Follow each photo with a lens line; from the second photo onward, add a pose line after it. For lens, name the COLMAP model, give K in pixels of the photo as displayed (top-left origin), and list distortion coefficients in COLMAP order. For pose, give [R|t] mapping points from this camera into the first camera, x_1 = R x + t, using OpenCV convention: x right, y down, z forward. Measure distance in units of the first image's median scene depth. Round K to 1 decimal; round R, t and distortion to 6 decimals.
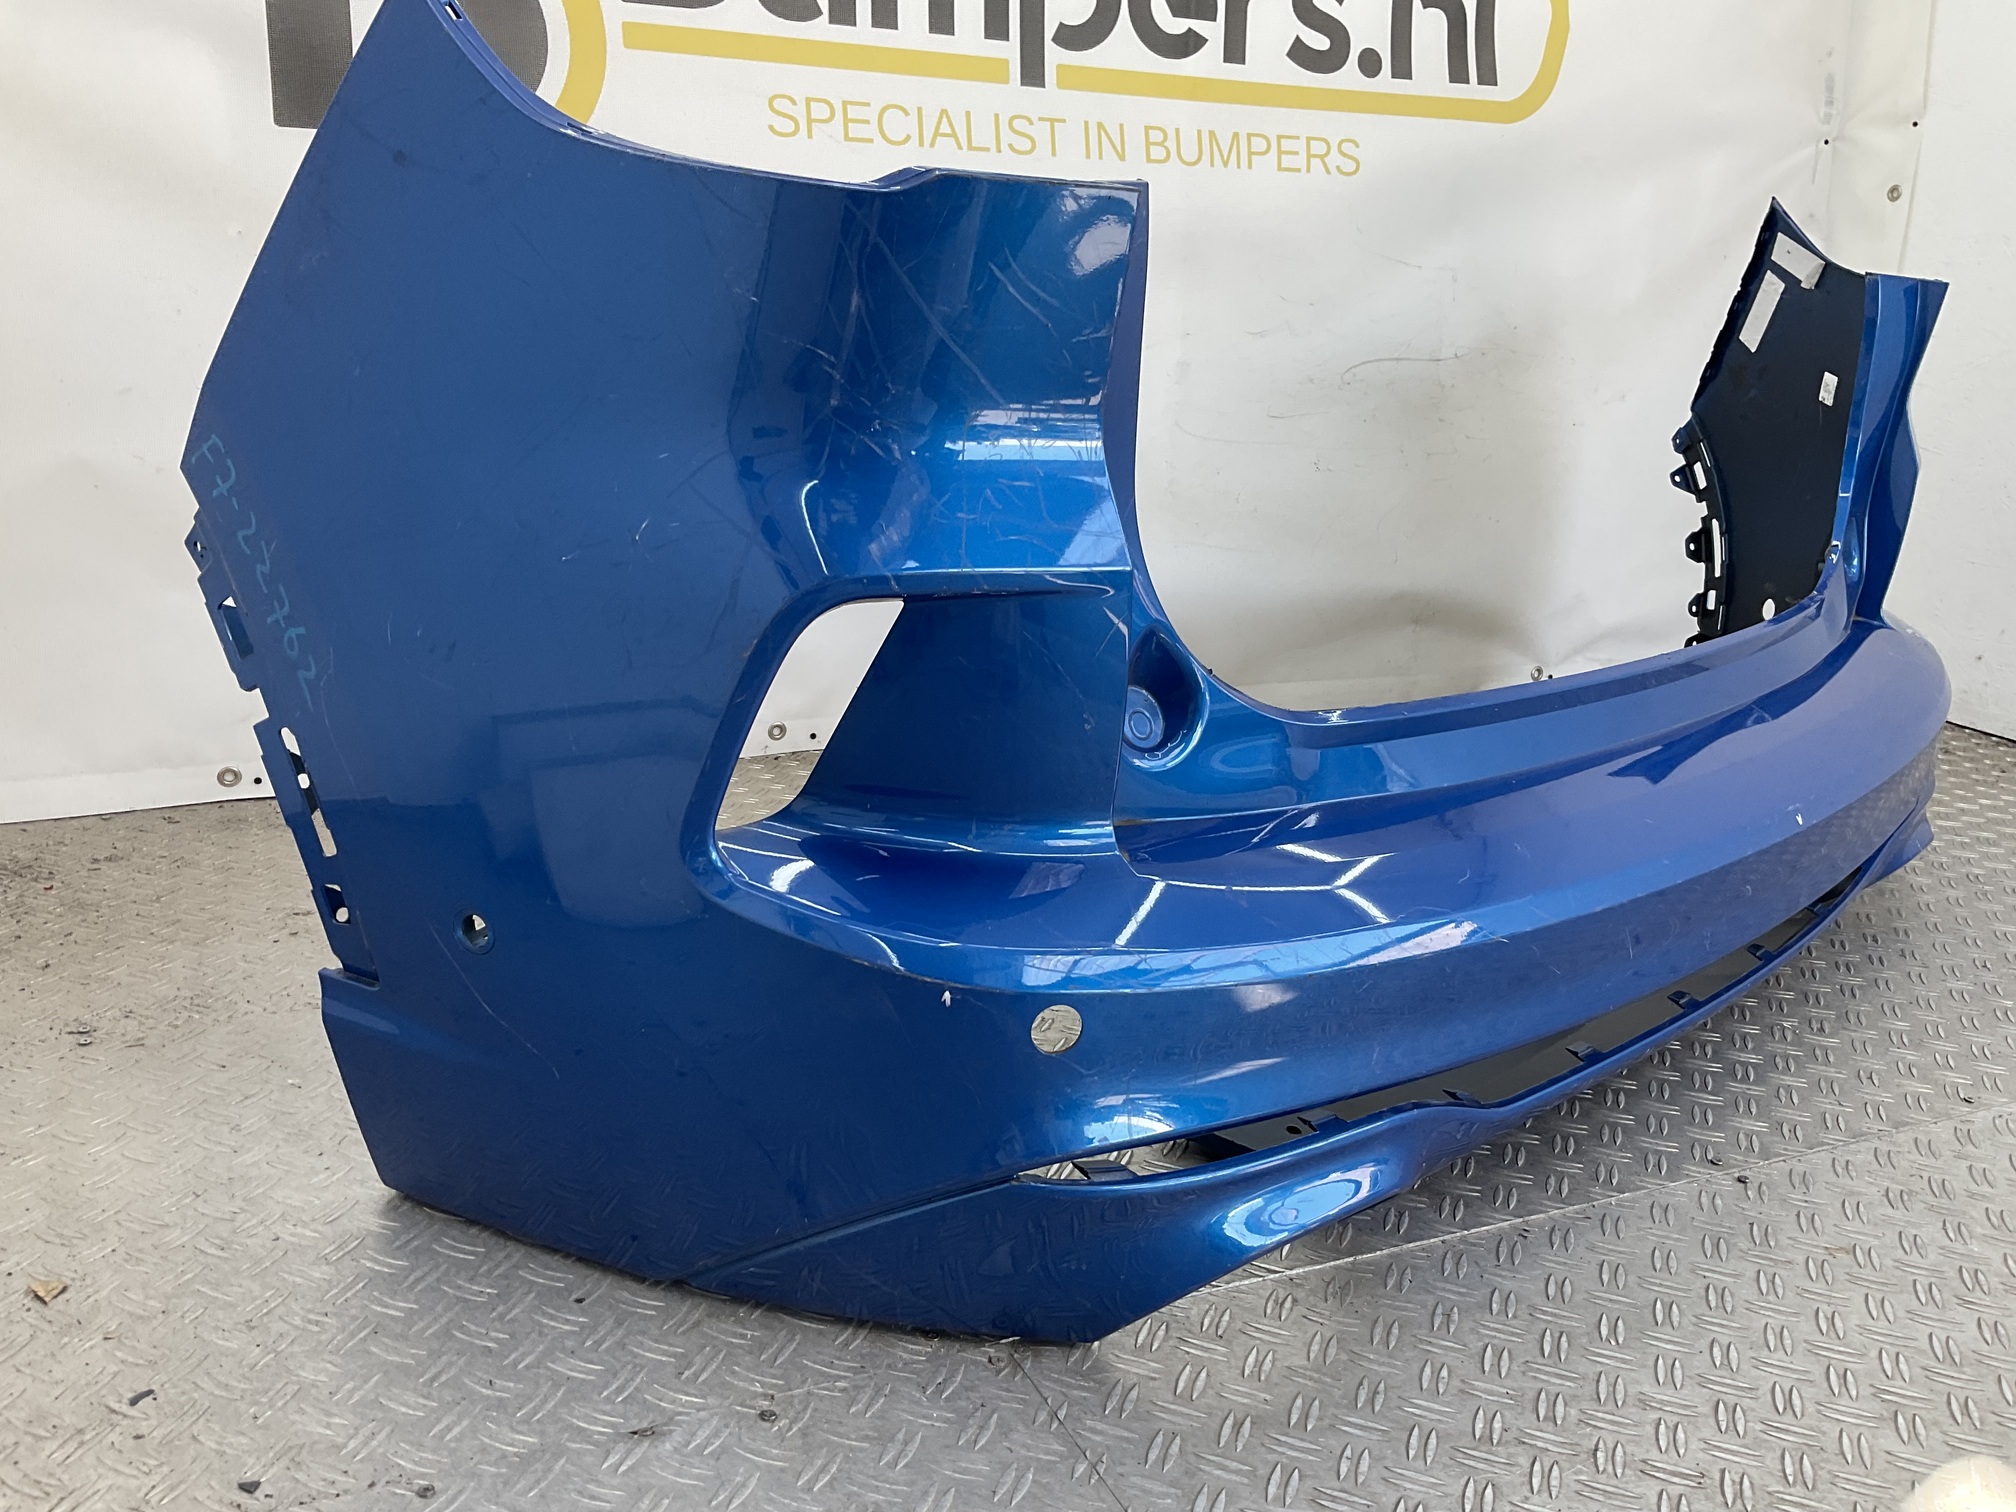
lens RADIAL K [[1653.2, 0, 1018.9], [0, 1653.2, 771.5], [0, 0, 1]] dist [0.074367, -0.135182]
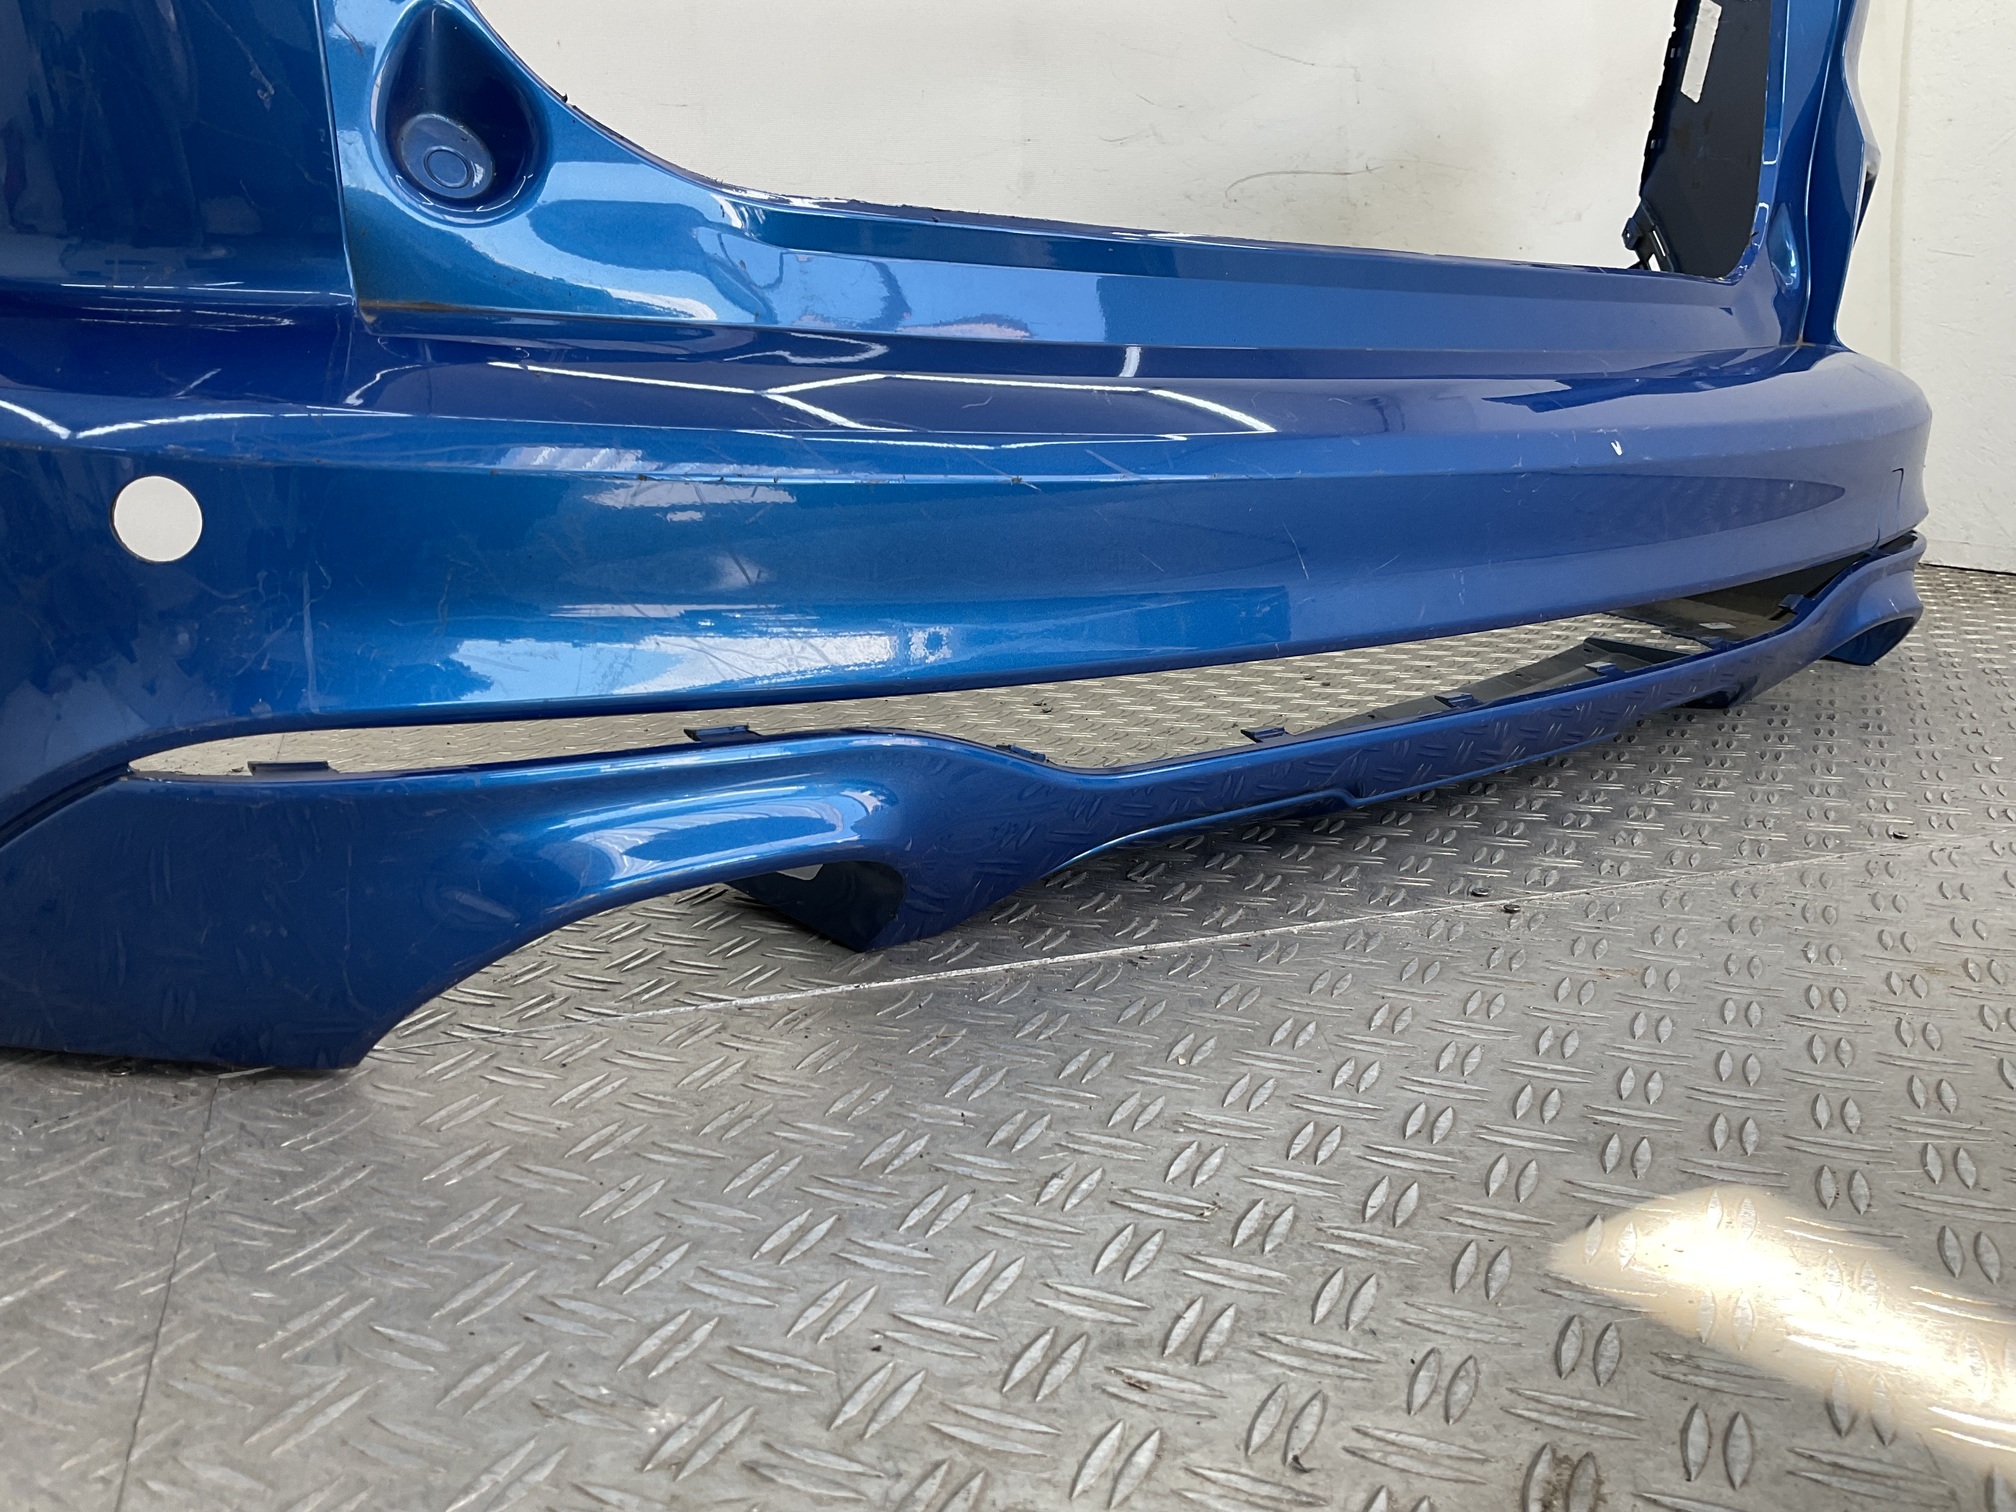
lens RADIAL K [[1653.2, 0, 1008.5], [0, 1653.2, 765.4], [0, 0, 1]] dist [0.074367, -0.135182]
pose [[0.994927, -0.043613, -0.090649, 0.169384], [0.037553, 0.997012, -0.067510, 0.129600], [0.093323, 0.063763, 0.993592, 0.172682]]
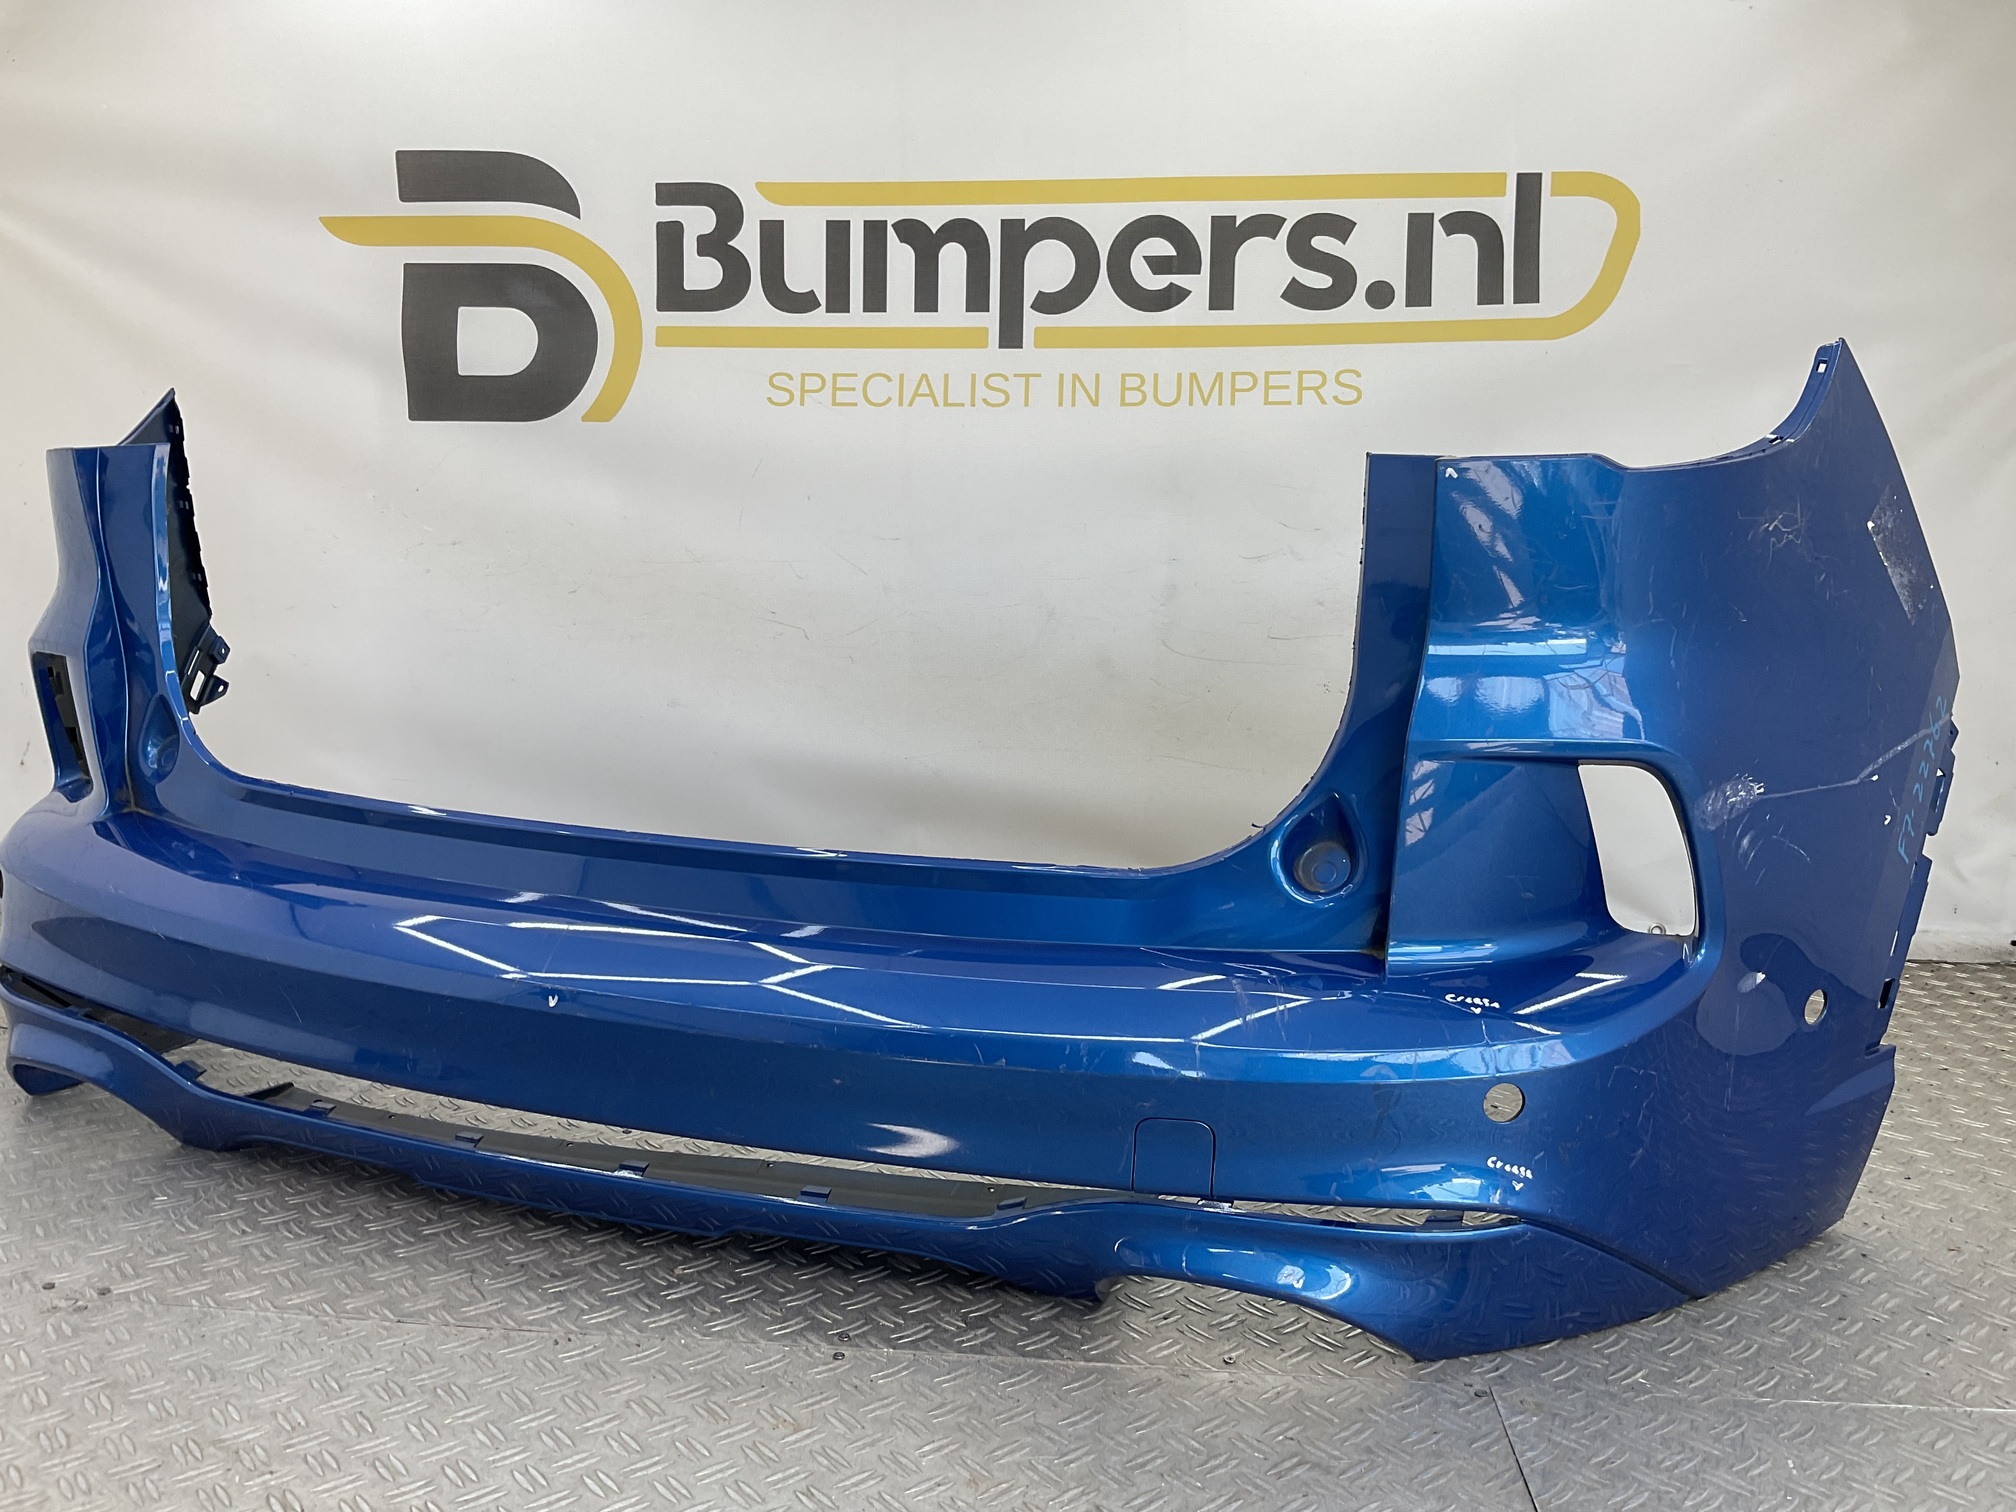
lens RADIAL K [[1653.2, 0, 995.3], [0, 1653.2, 774.9], [0, 0, 1]] dist [0.074367, -0.135182]
pose [[0.865863, 0.045857, -0.498175, 0.577303], [-0.117445, 0.986593, -0.113313, 0.001245], [0.486300, 0.156622, 0.859641, 0.078508]]
